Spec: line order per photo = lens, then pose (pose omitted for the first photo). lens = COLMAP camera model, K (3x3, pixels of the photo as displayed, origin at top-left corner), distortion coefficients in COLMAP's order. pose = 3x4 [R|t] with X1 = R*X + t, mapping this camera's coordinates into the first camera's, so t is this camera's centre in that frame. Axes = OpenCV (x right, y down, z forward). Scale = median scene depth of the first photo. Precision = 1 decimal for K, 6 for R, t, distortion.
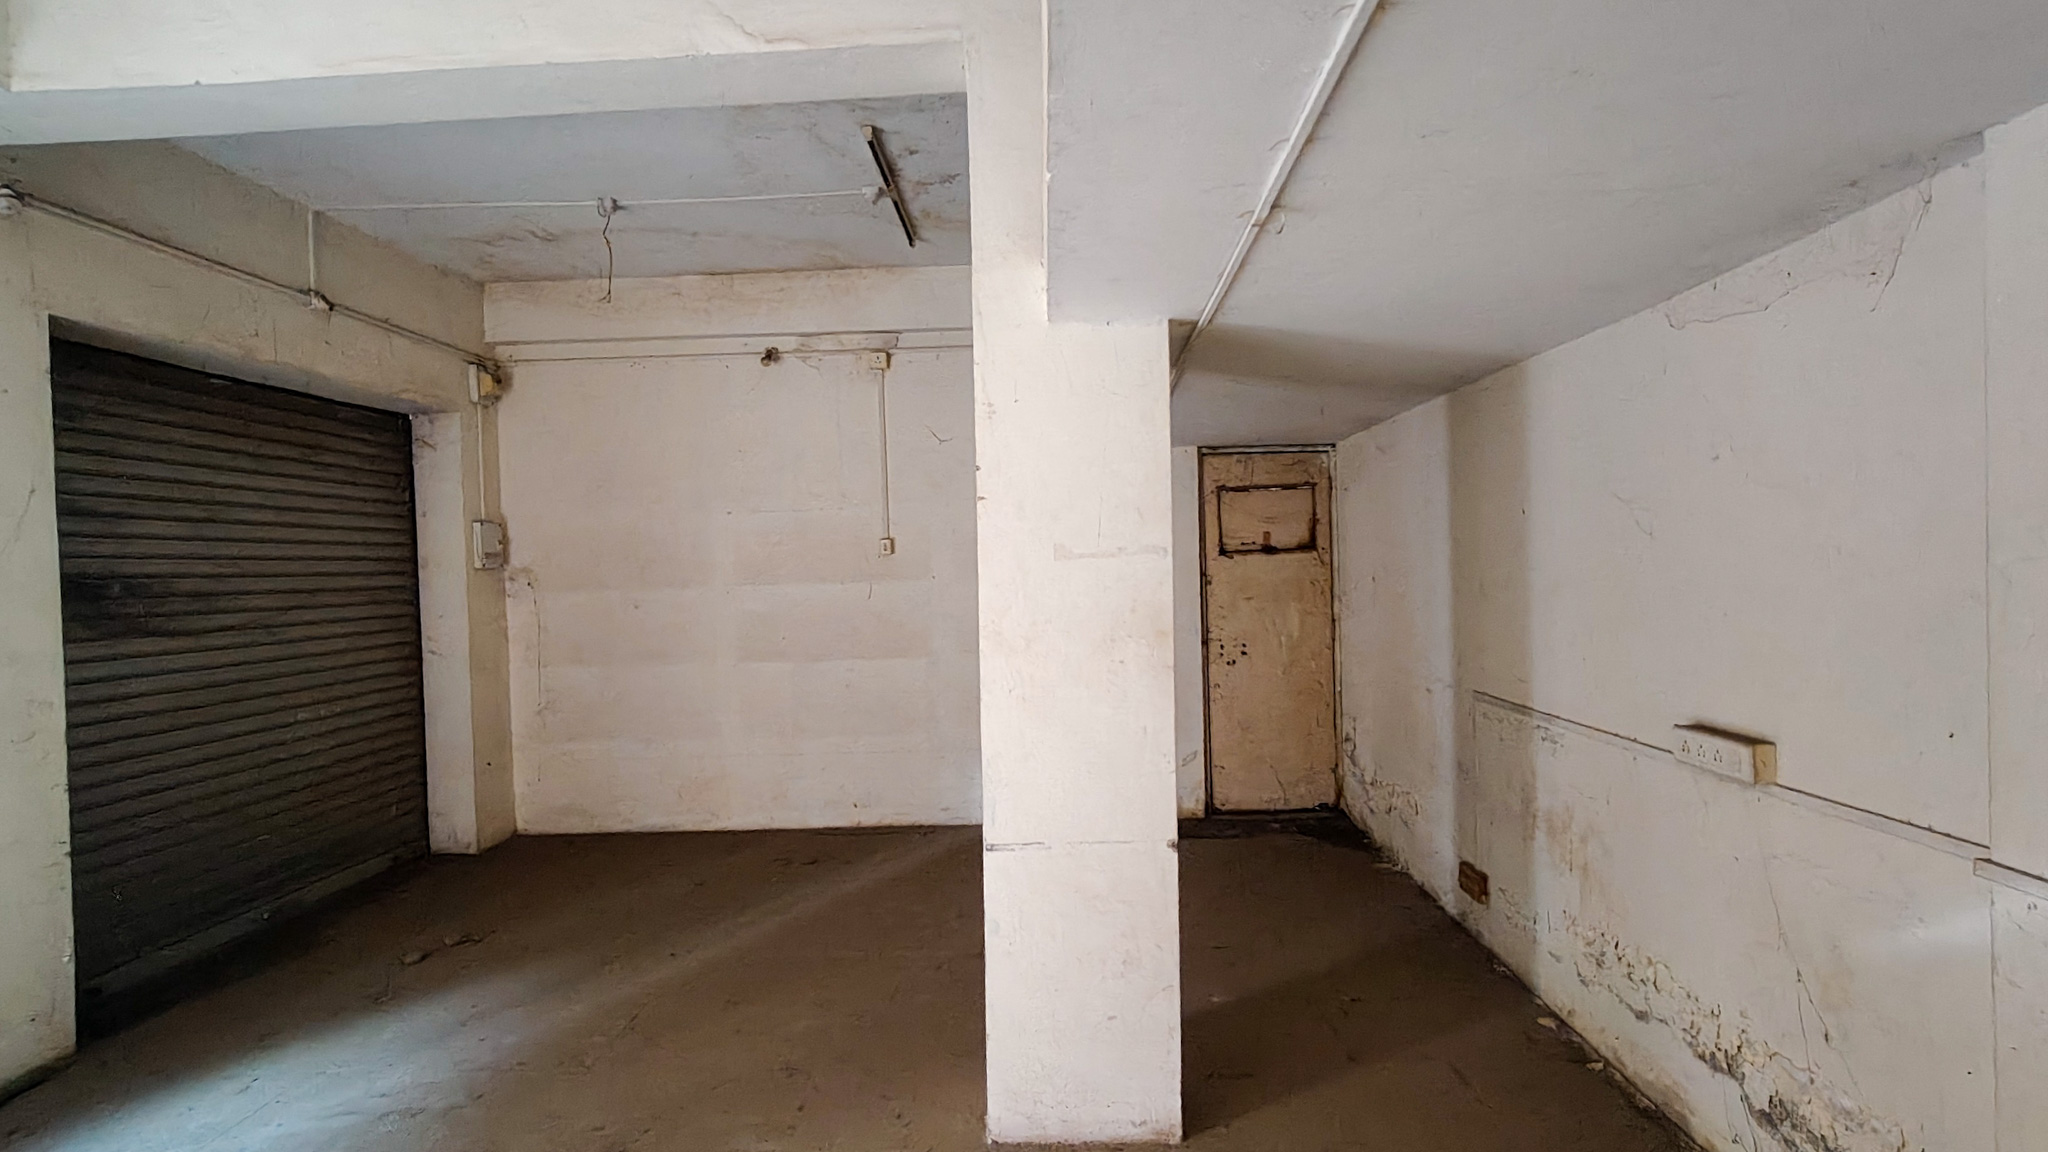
lens RADIAL K [[962.2, 0, 1024.4], [0, 962.2, 584.0], [0, 0, 1]] dist [0.017225, -0.007928]
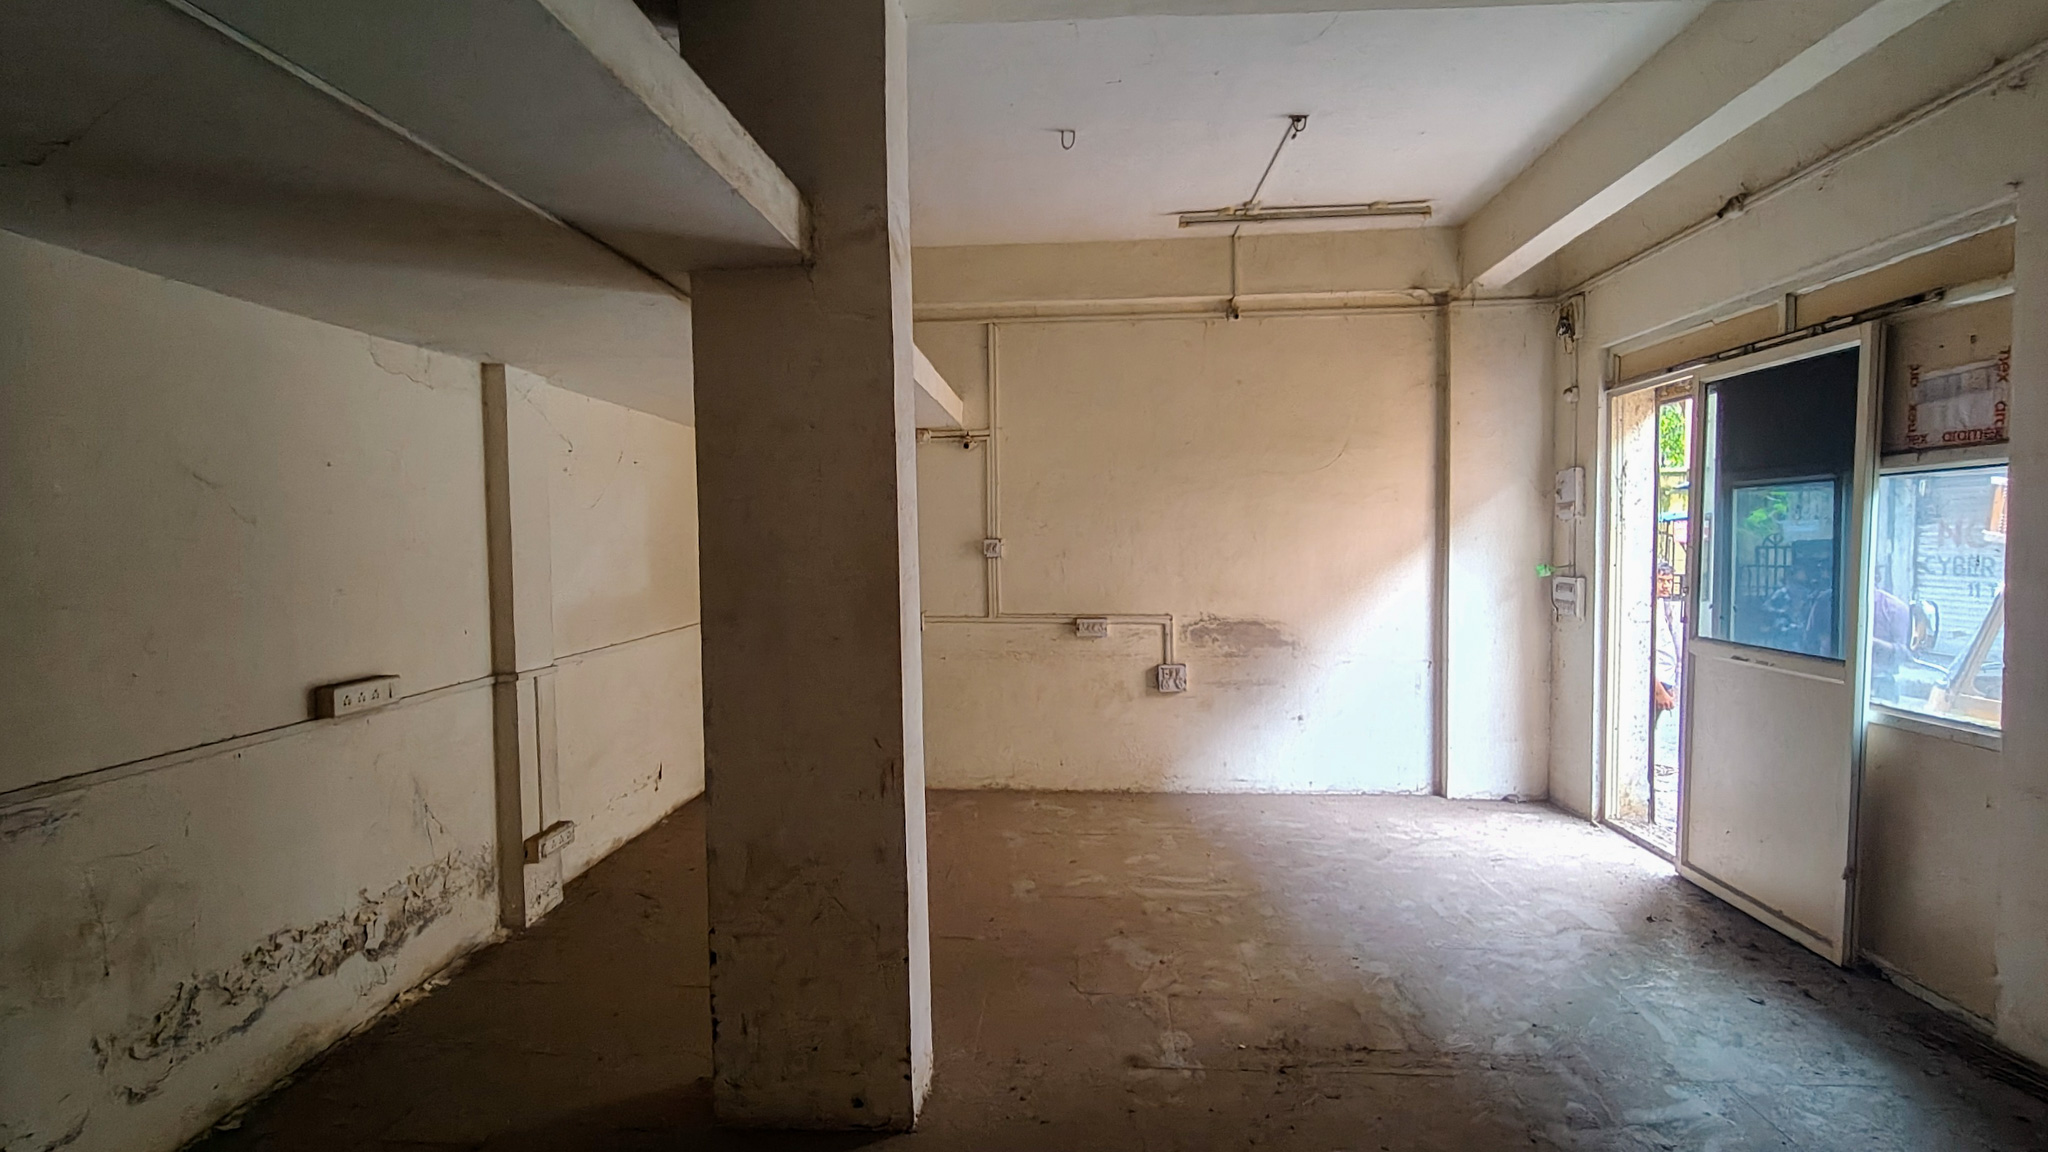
lens RADIAL K [[962.2, 0, 1024.4], [0, 962.2, 584.0], [0, 0, 1]] dist [0.017225, -0.007928]
pose [[-0.999033, 0.039181, 0.019951, -0.087270], [0.040425, 0.996977, 0.066359, -0.010800], [-0.017291, 0.067101, -0.997596, 0.977672]]
